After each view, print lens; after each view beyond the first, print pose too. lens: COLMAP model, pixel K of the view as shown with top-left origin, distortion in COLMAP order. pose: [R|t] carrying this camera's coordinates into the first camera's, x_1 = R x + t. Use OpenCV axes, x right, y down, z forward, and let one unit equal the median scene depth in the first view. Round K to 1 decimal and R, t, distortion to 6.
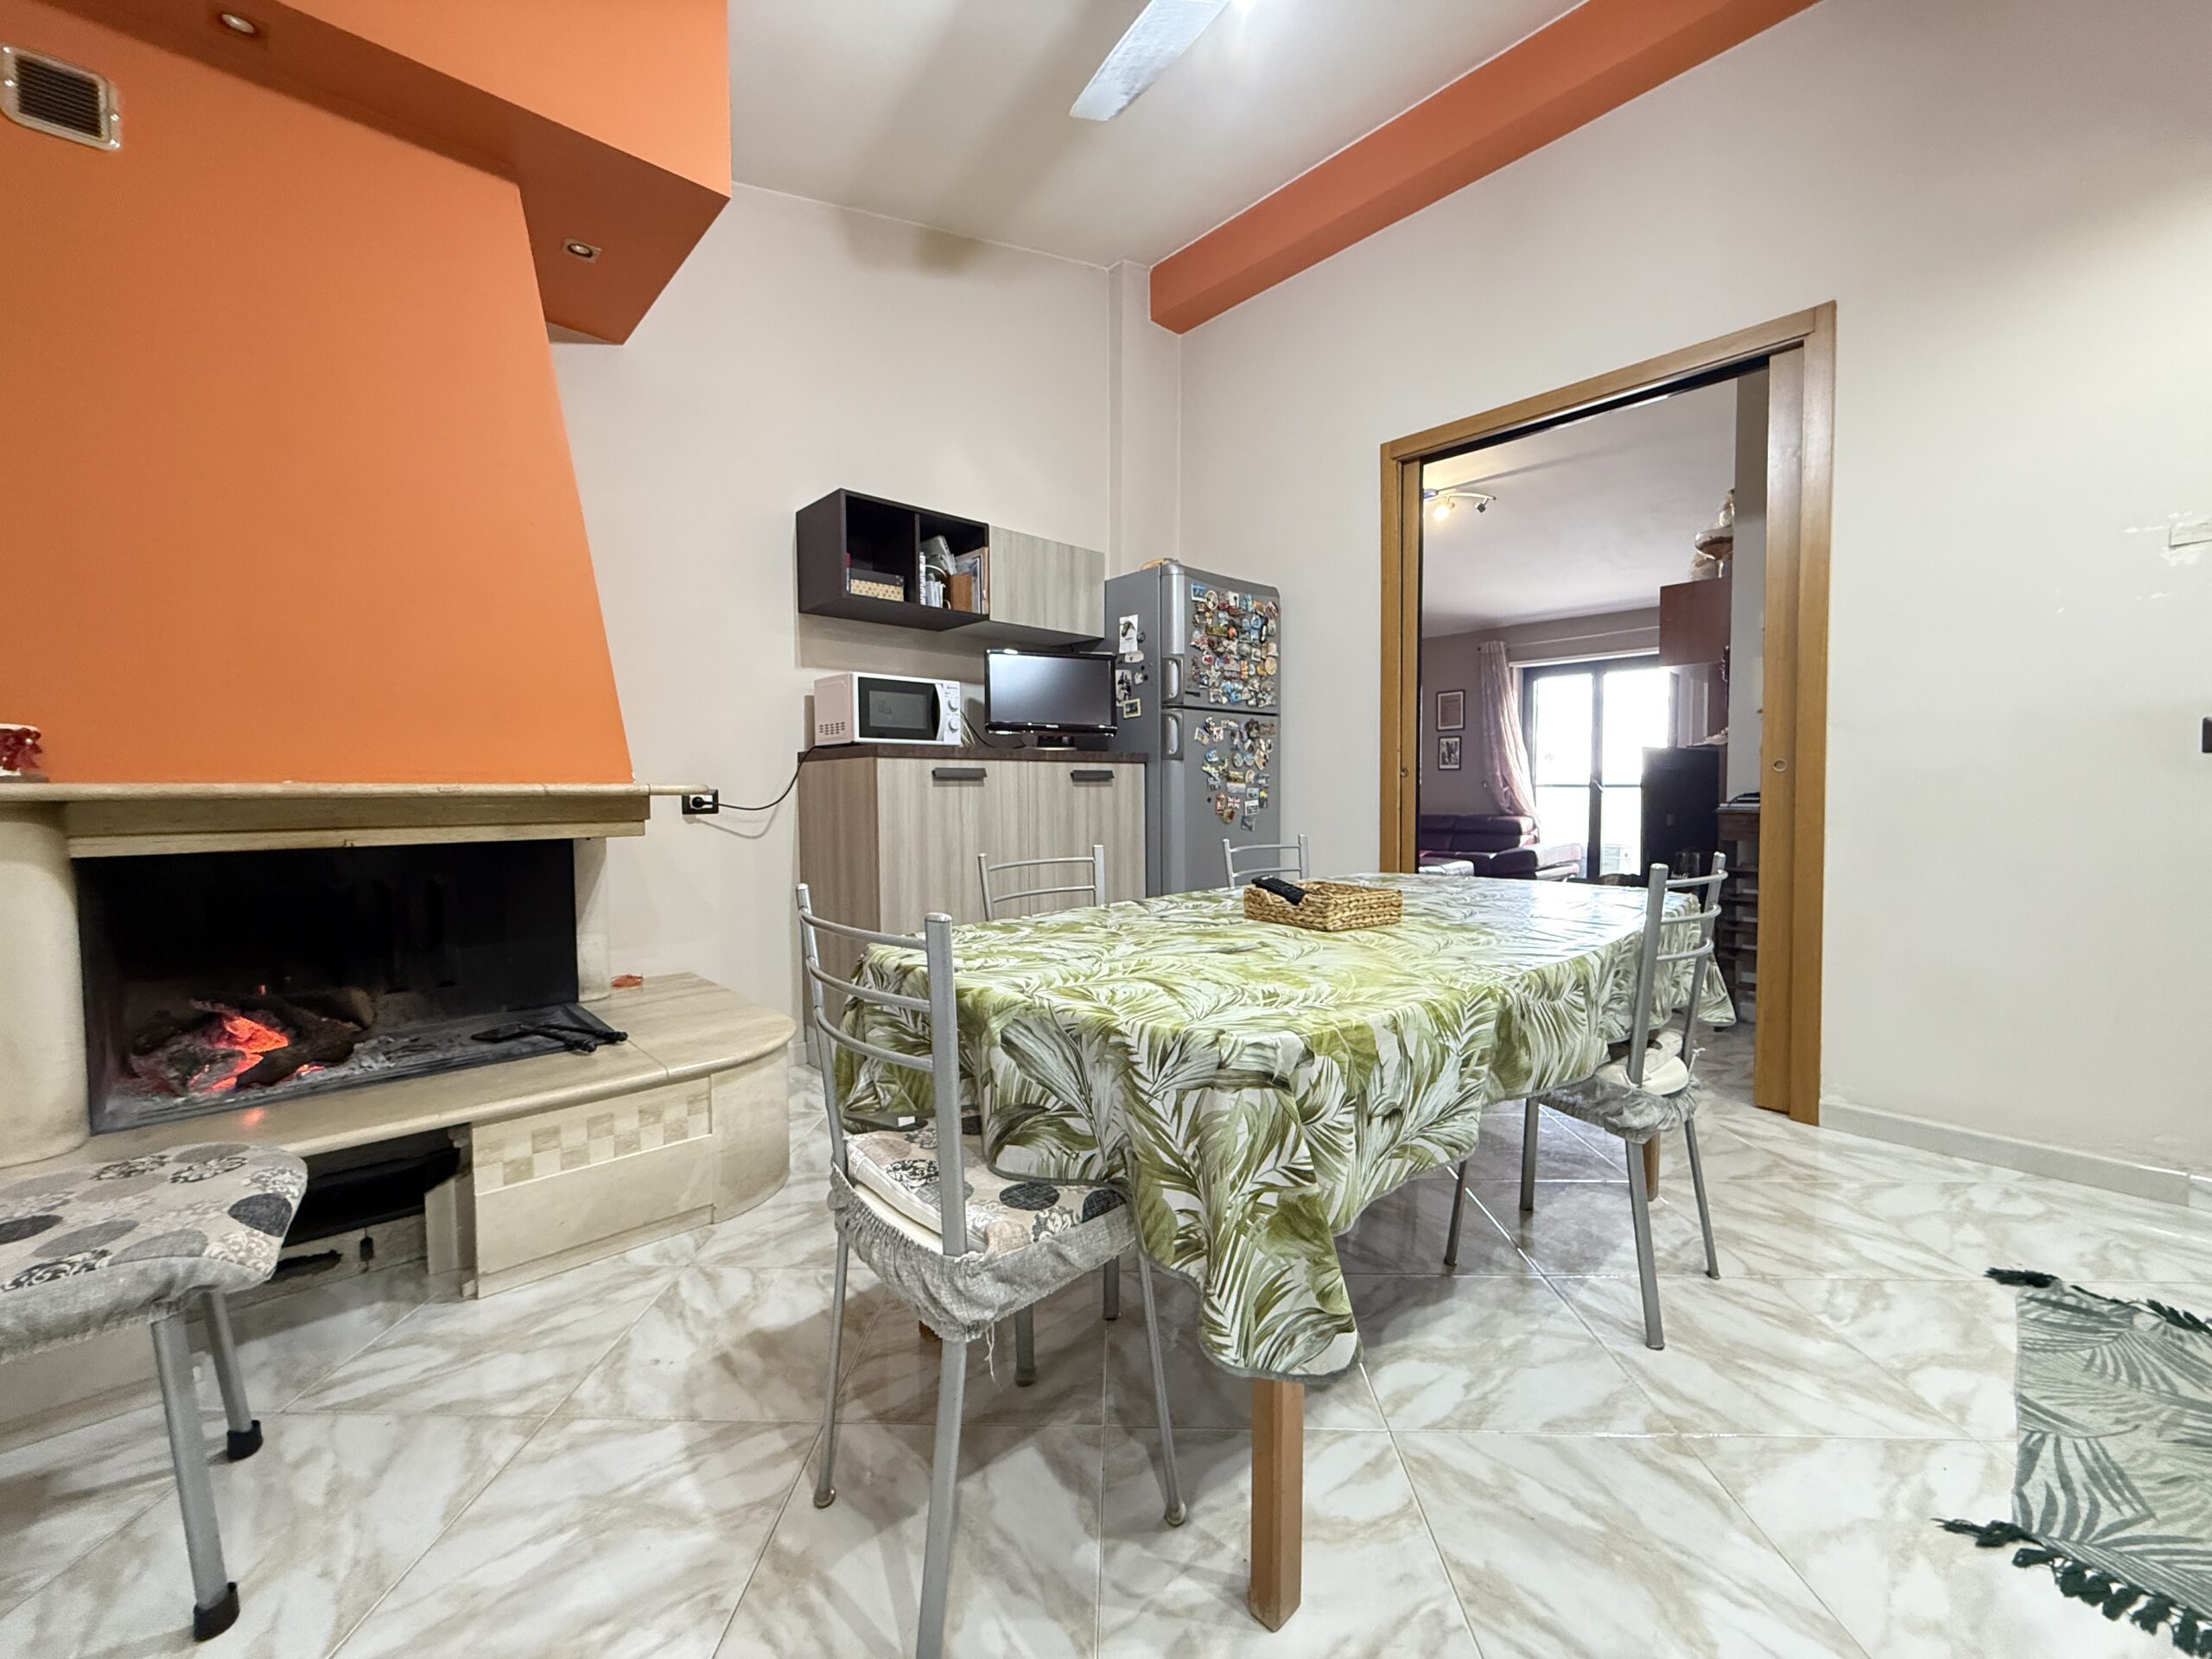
lens RADIAL K [[880.7, 0, 1099.5], [0, 880.7, 827.9], [0, 0, 1]] dist [-0.001316, 0.000541]
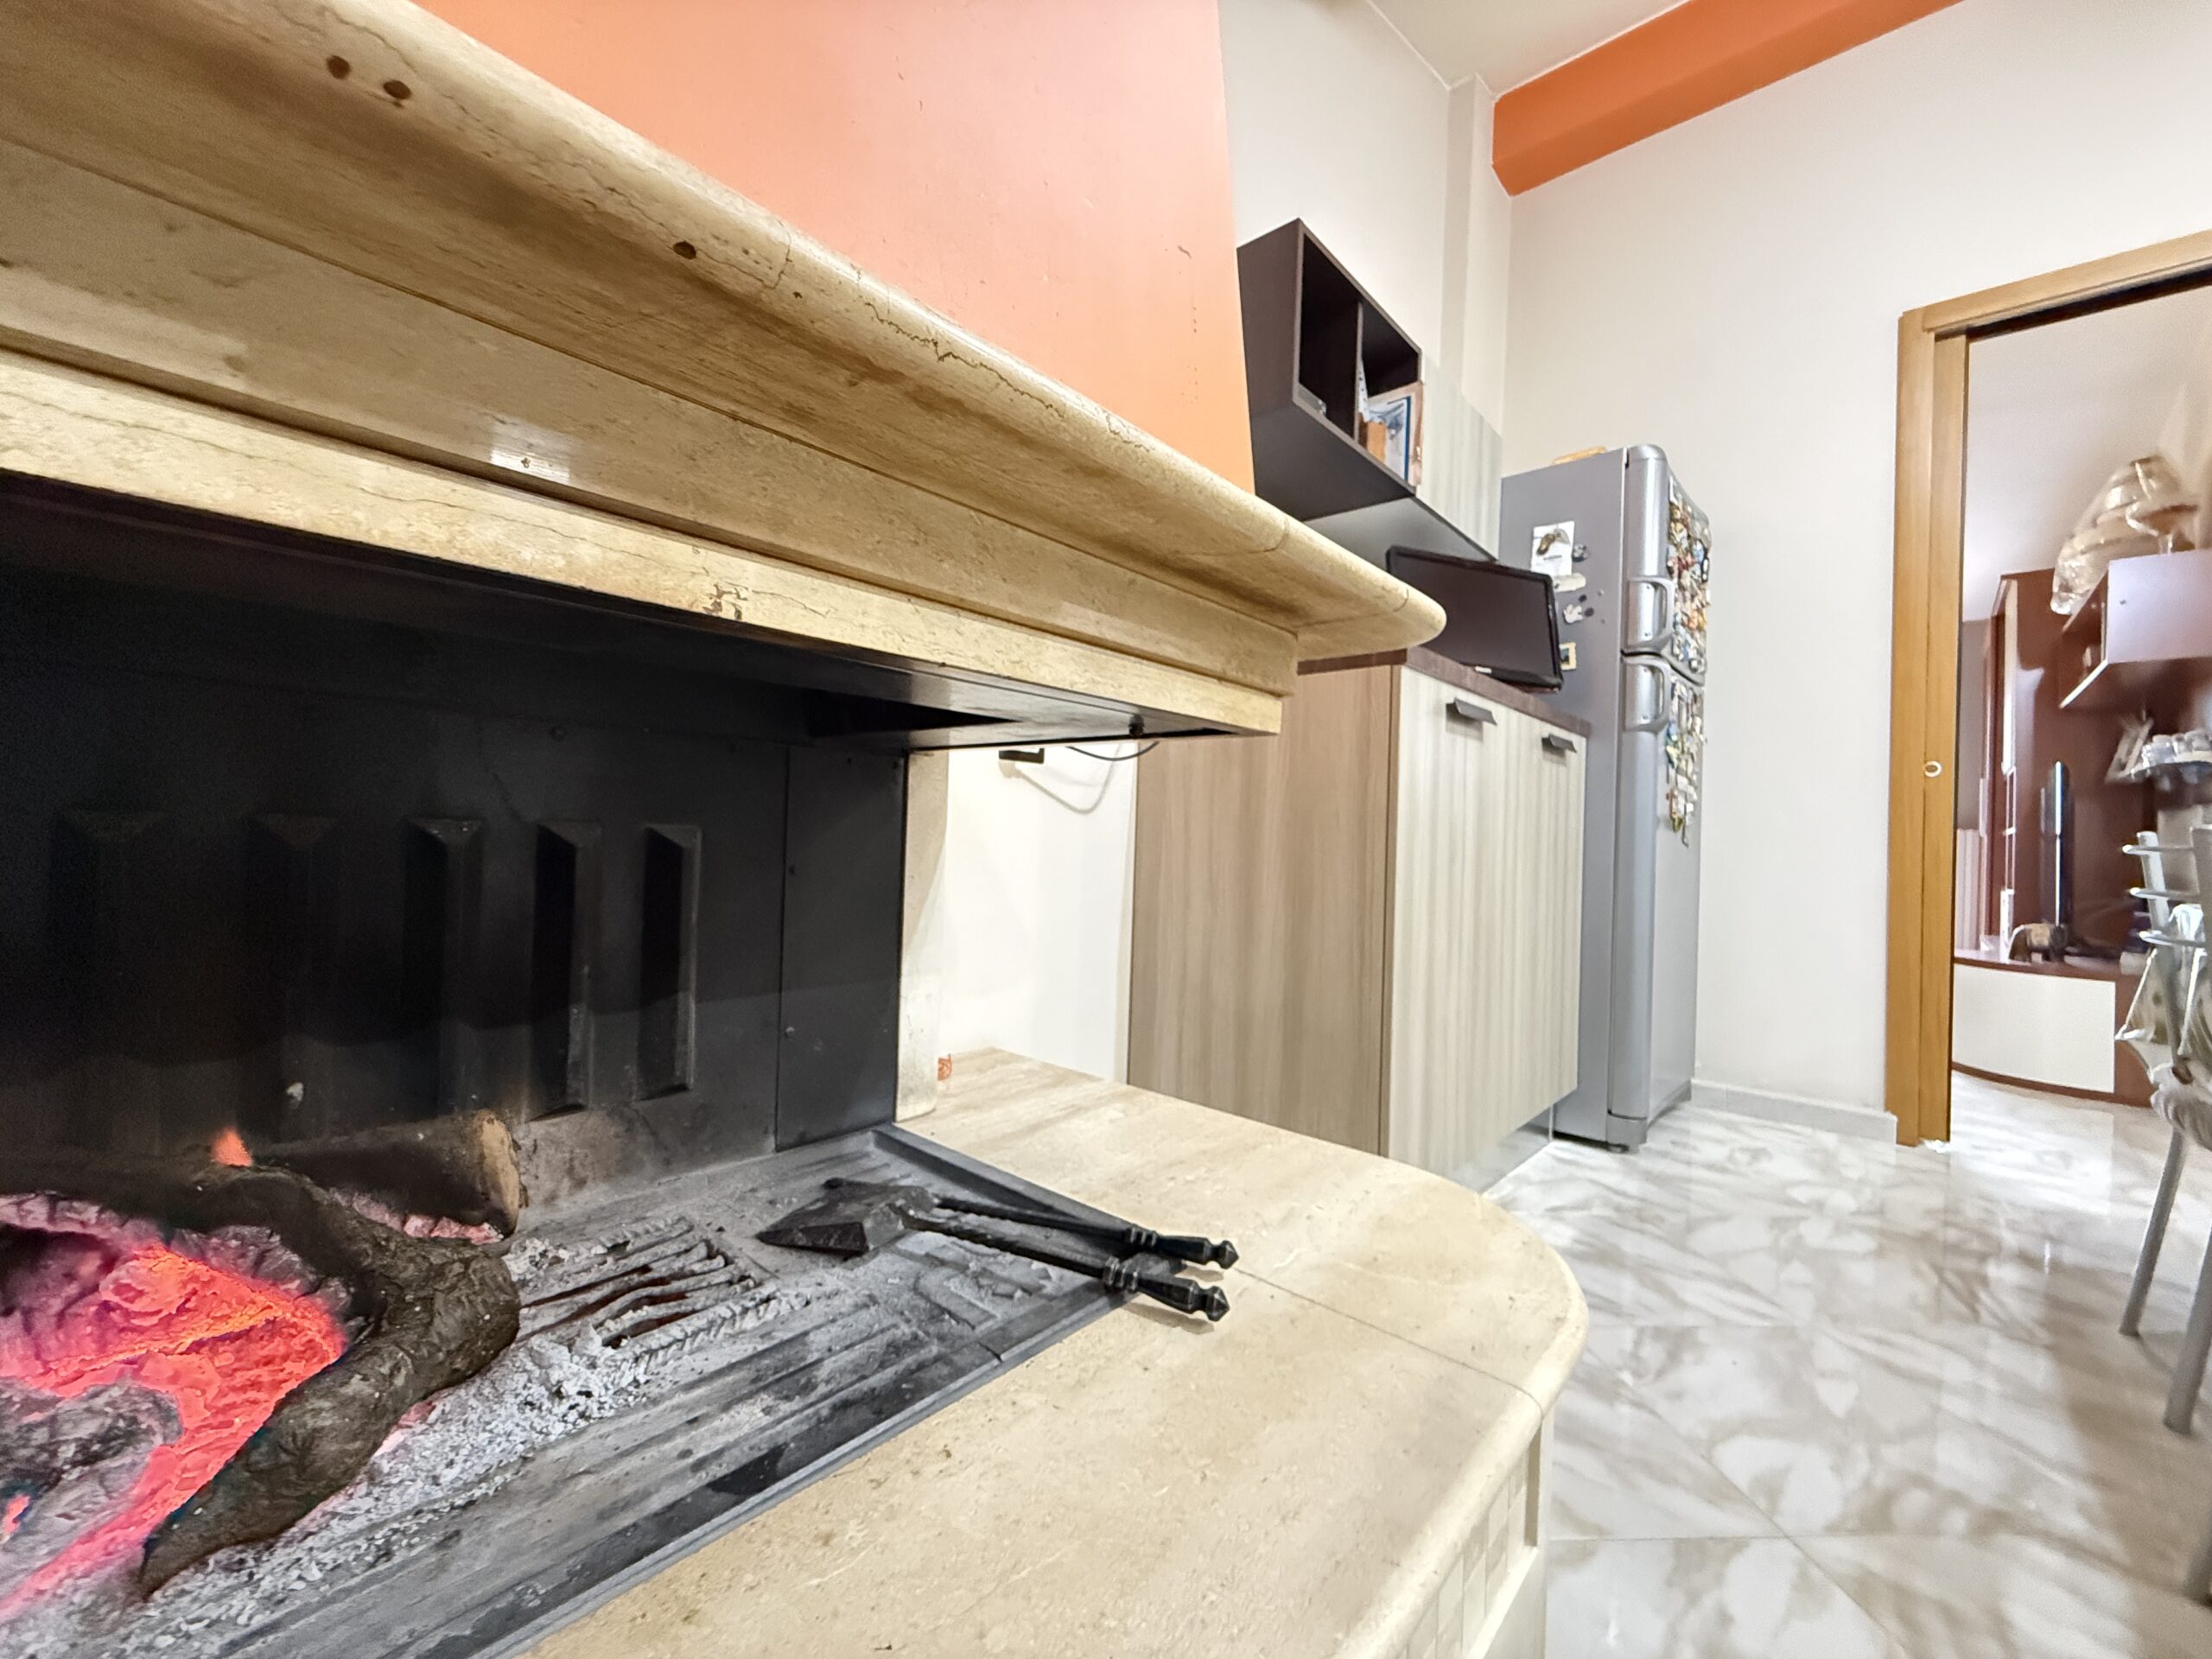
lens RADIAL K [[880.7, 0, 1100.9], [0, 880.7, 827.5], [0, 0, 1]] dist [-0.001316, 0.000541]
pose [[0.995127, 0.042185, 0.089119, -0.564416], [-0.037925, 0.998080, -0.048960, 0.064645], [-0.091013, 0.045341, 0.994817, 0.548013]]
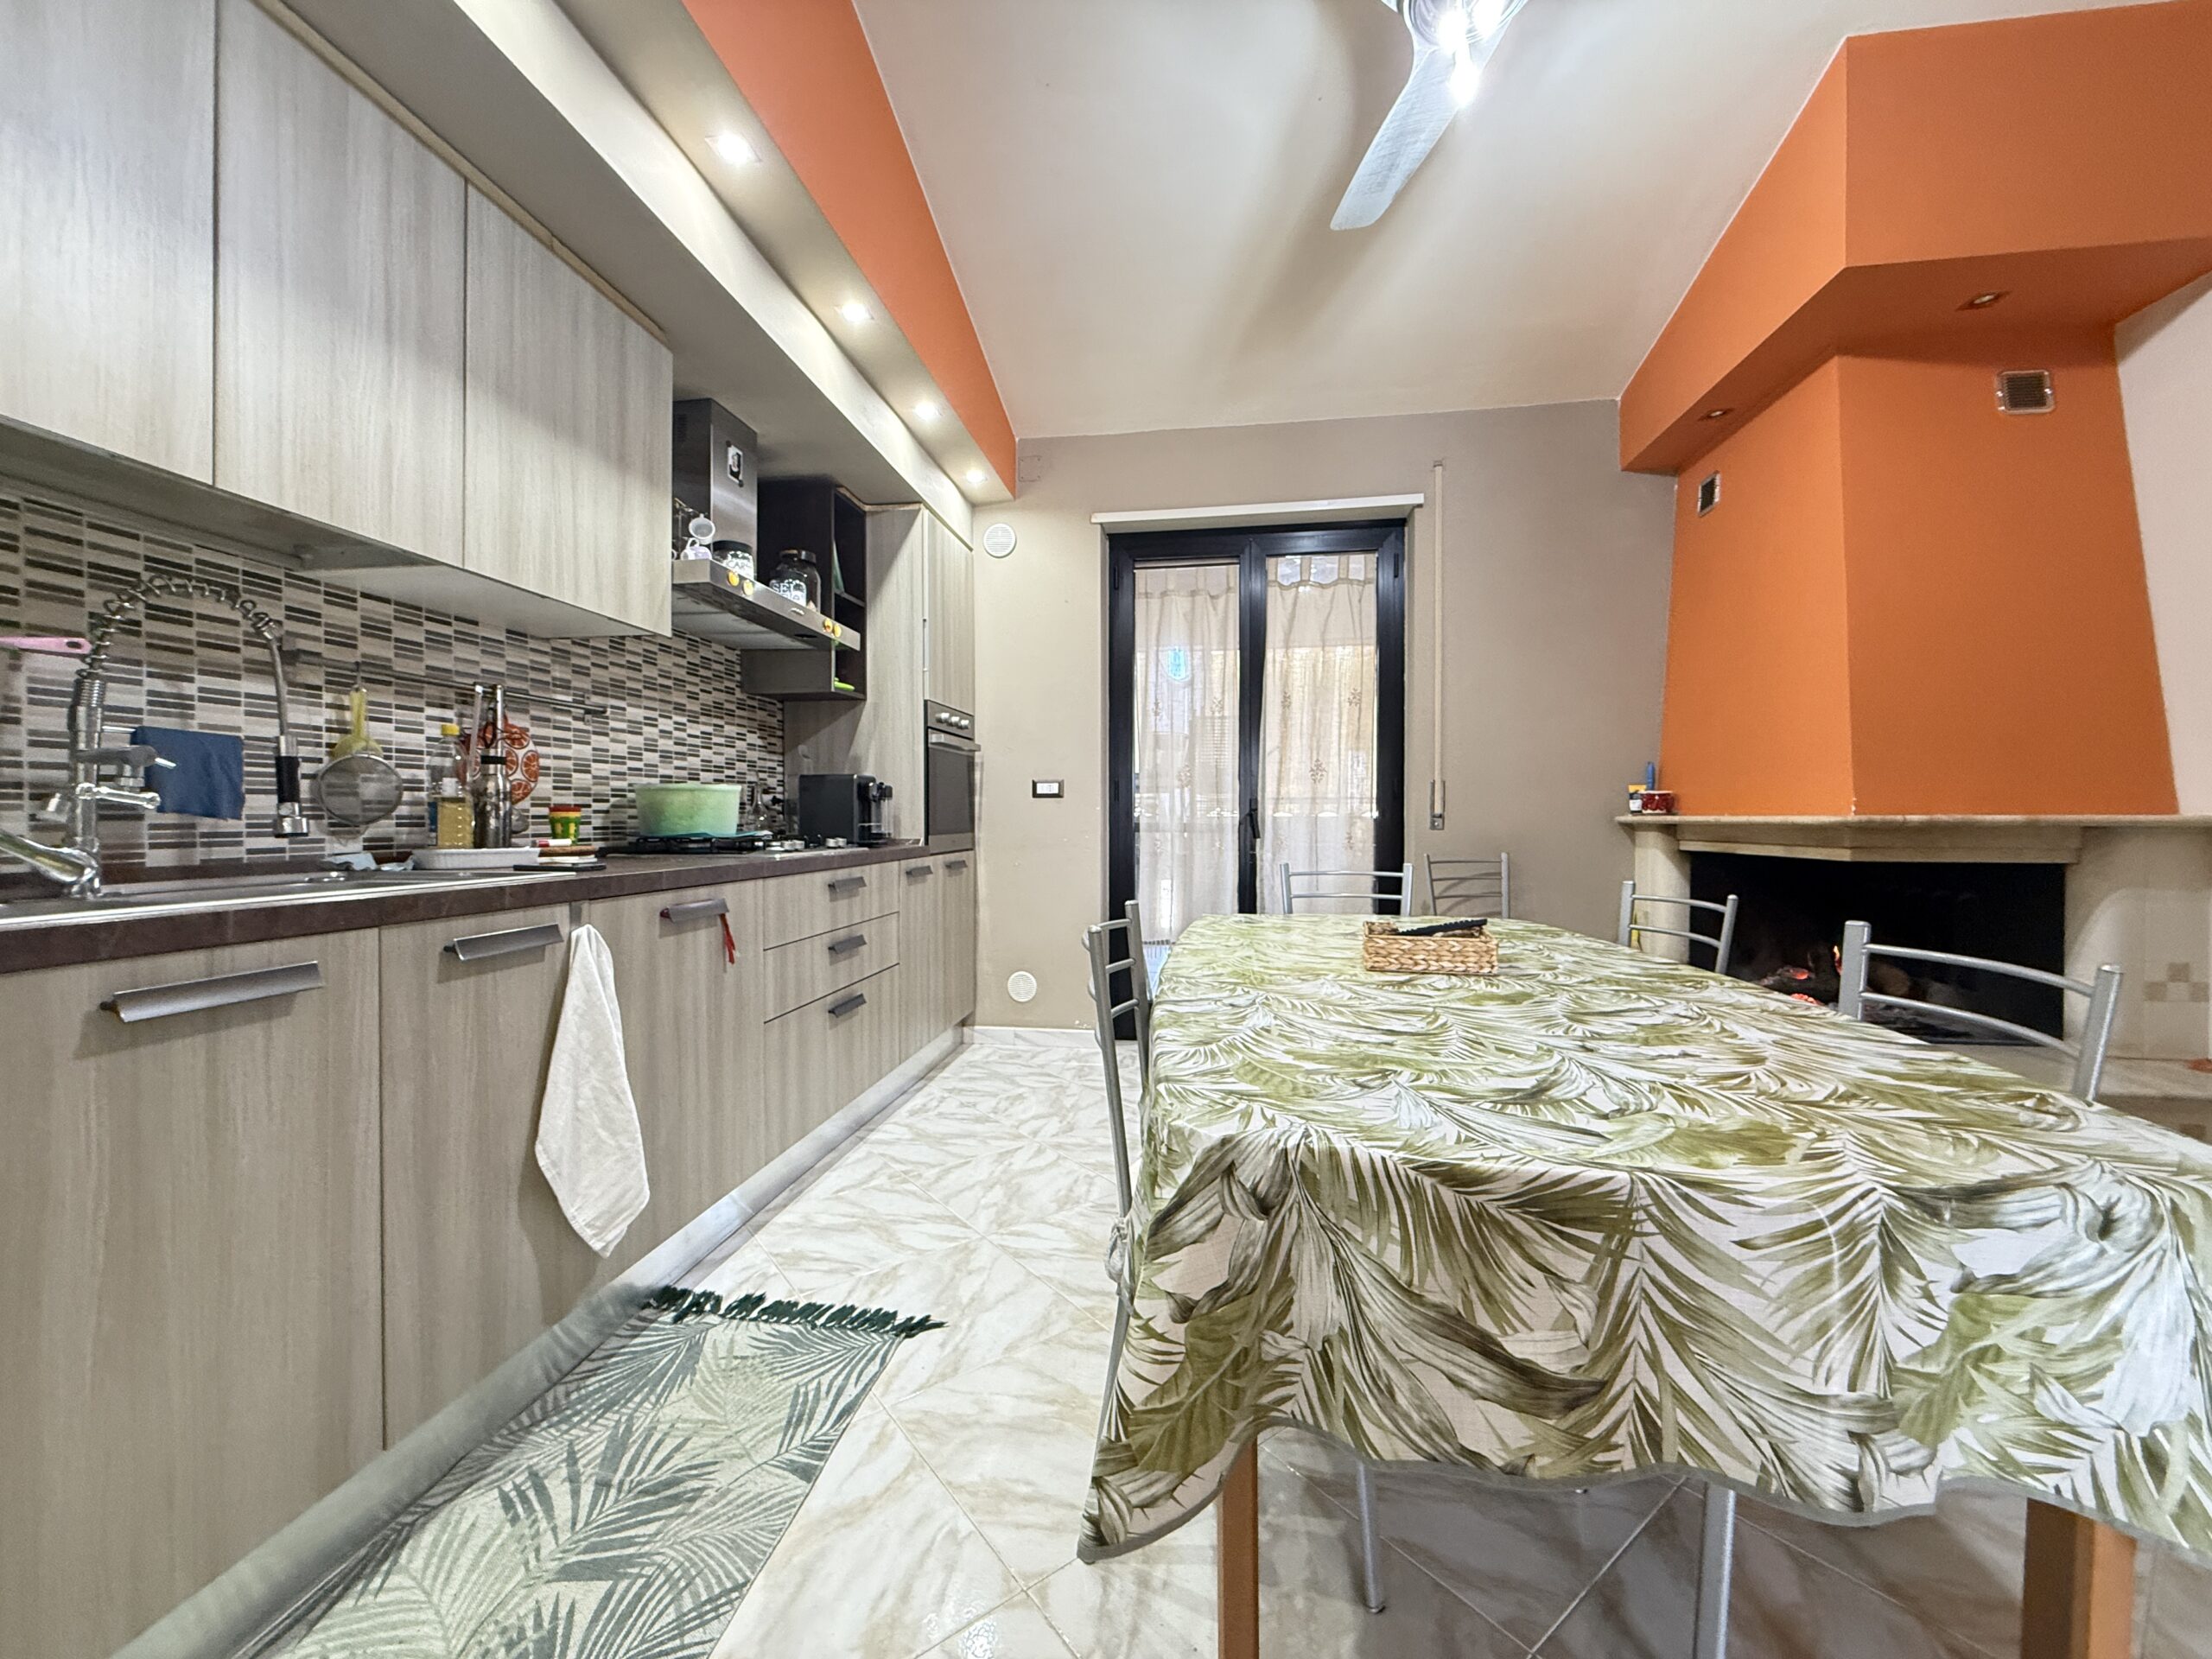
lens RADIAL K [[880.7, 0, 1100.8], [0, 880.7, 825.7], [0, 0, 1]] dist [-0.001316, 0.000541]
pose [[-0.779471, 0.009426, -0.626367, 0.840023], [-0.025686, 0.998565, 0.046991, -0.058581], [0.625912, 0.052717, -0.778110, 1.140057]]
